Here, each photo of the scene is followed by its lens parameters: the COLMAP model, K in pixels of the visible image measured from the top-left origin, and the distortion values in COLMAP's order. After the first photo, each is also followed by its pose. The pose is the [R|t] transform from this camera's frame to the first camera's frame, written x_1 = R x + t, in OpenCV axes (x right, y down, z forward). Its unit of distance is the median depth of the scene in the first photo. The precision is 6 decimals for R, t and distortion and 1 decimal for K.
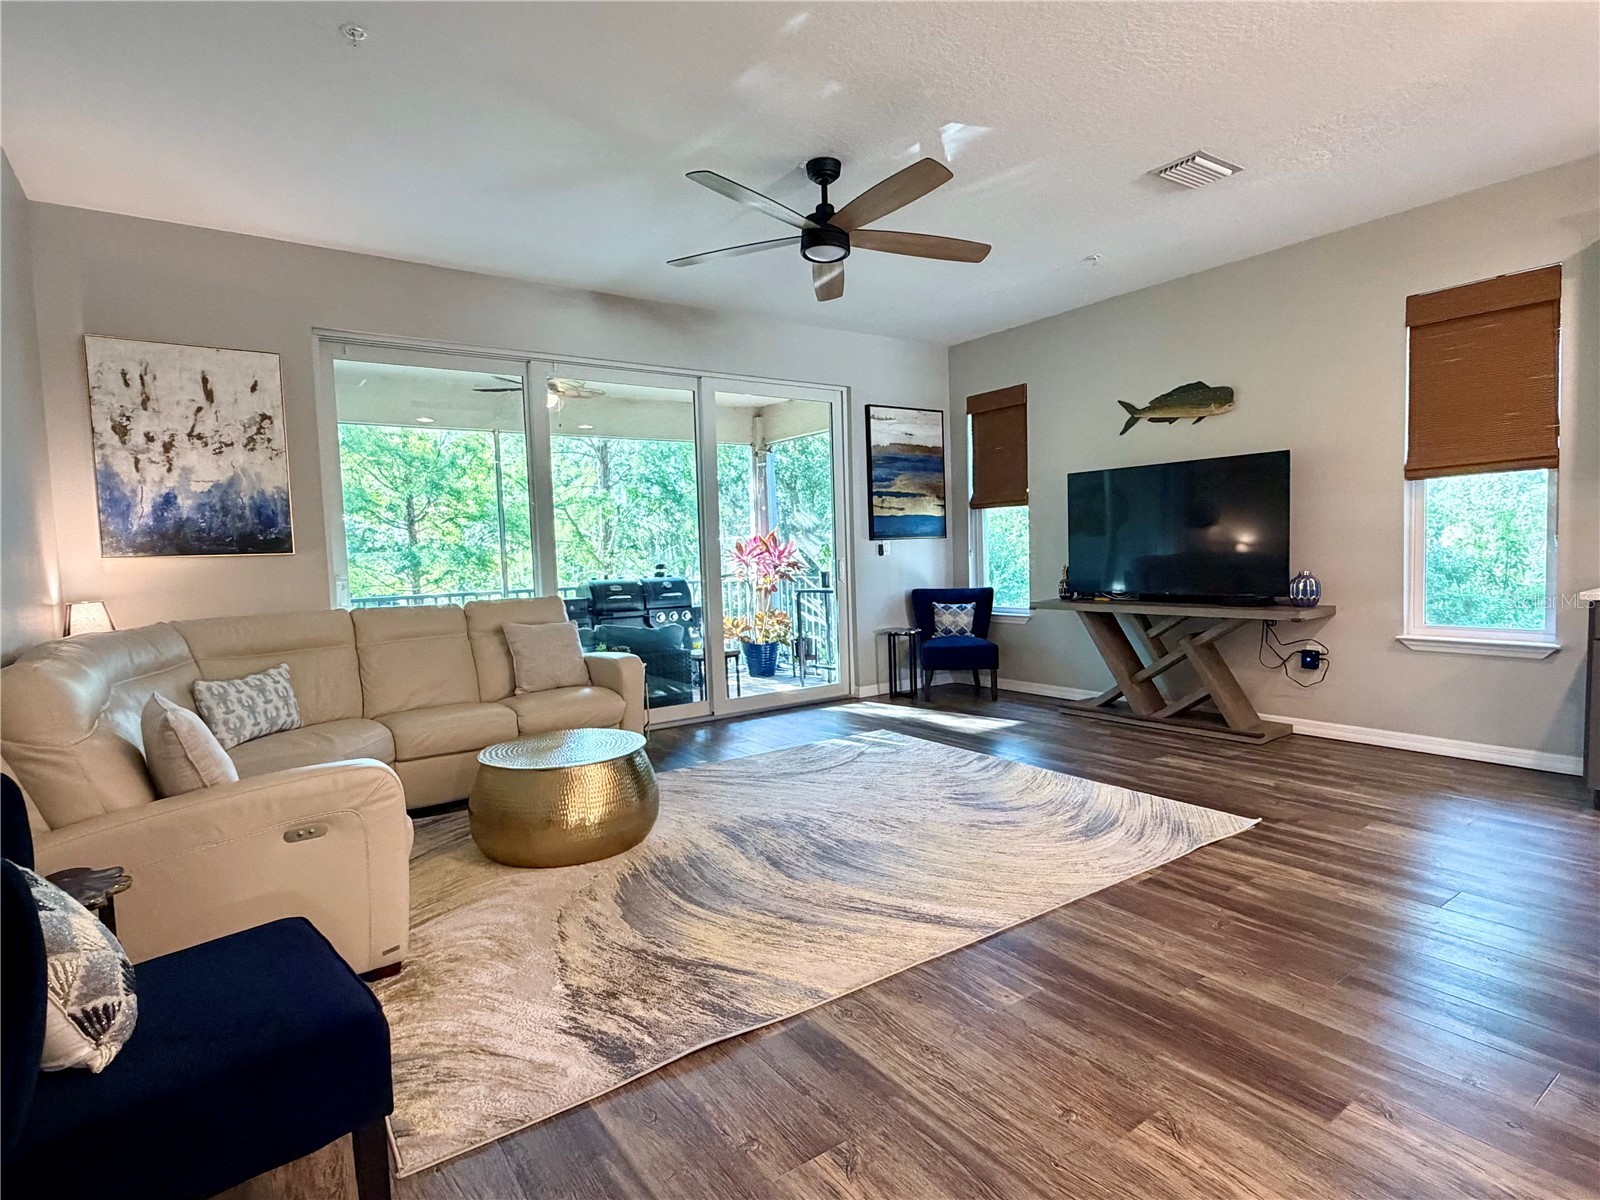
lens RADIAL K [[843.9, 0, 800.0], [0, 843.9, 600.0], [0, 0, 1]] dist [0.000080, 0.000024]
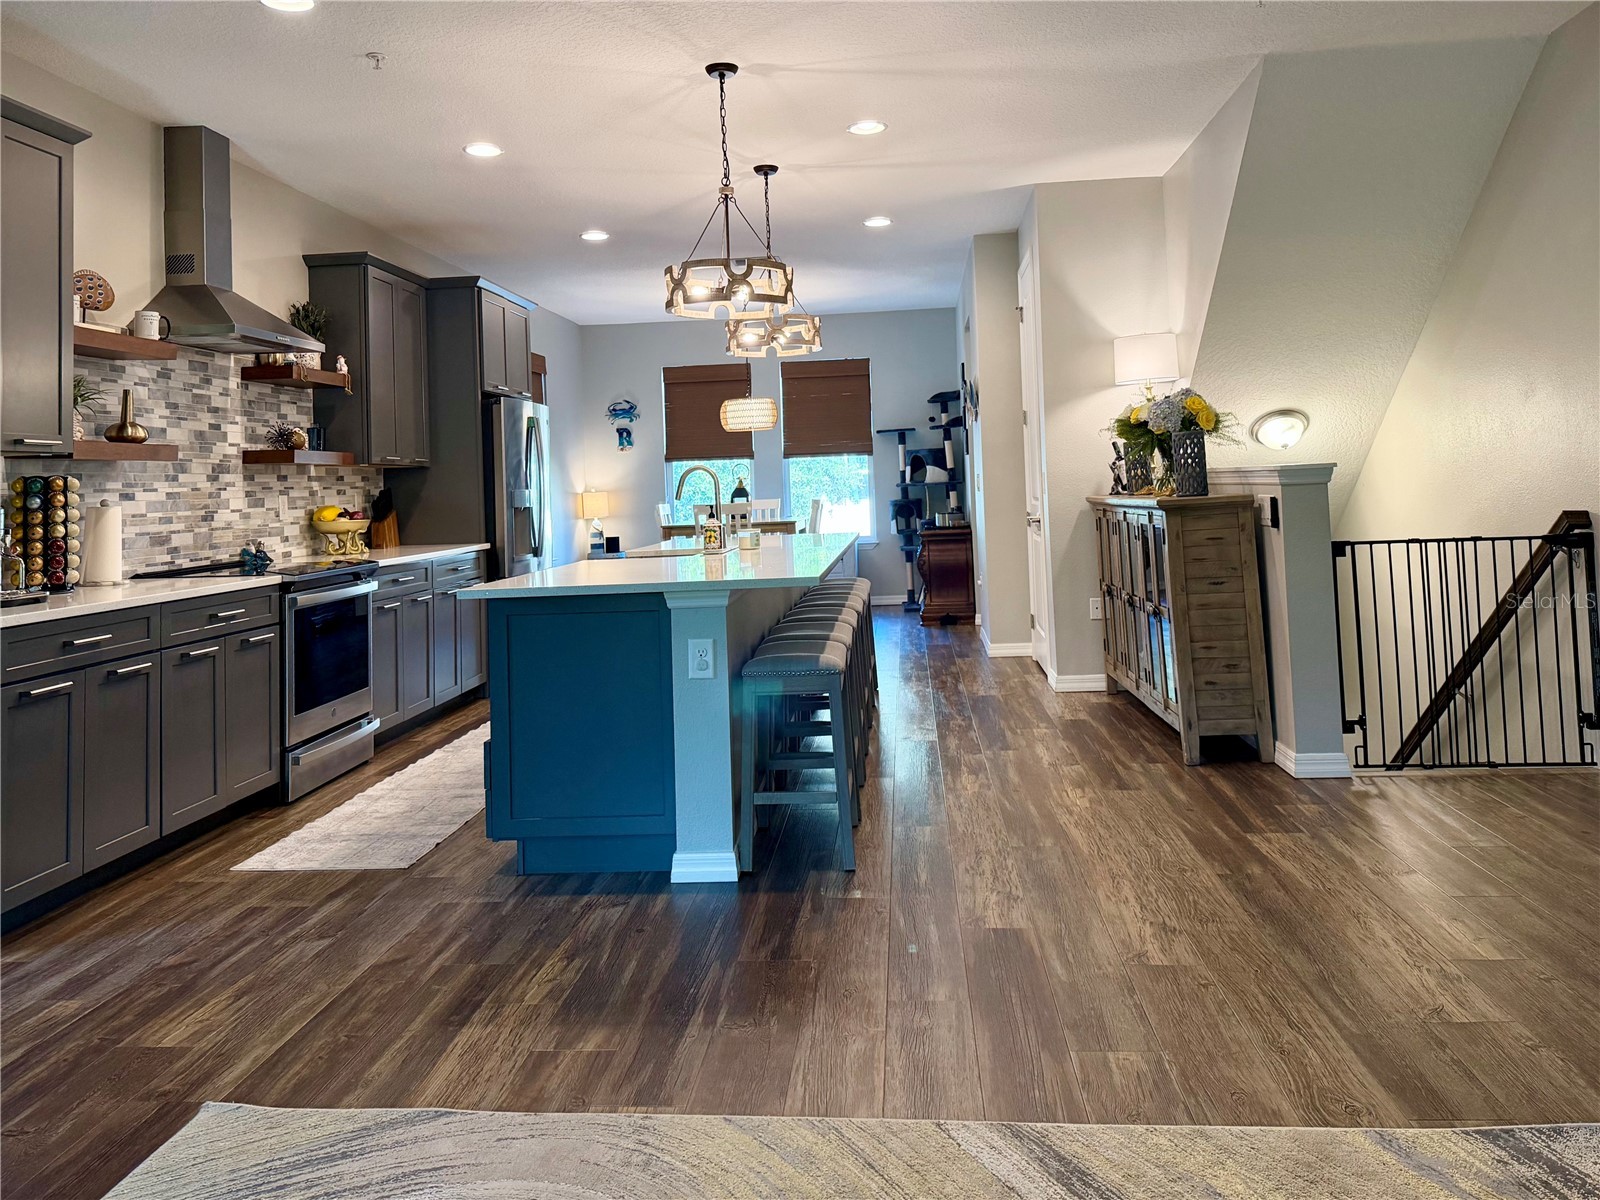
lens RADIAL K [[1068.7, 0, 800.0], [0, 1068.7, 600.0], [0, 0, 1]] dist [0.004506, 0.000428]
pose [[-0.715660, -0.019666, 0.698171, -0.220979], [0.107025, 0.984711, 0.137443, -0.129287], [-0.690200, 0.173084, -0.702614, 1.694990]]
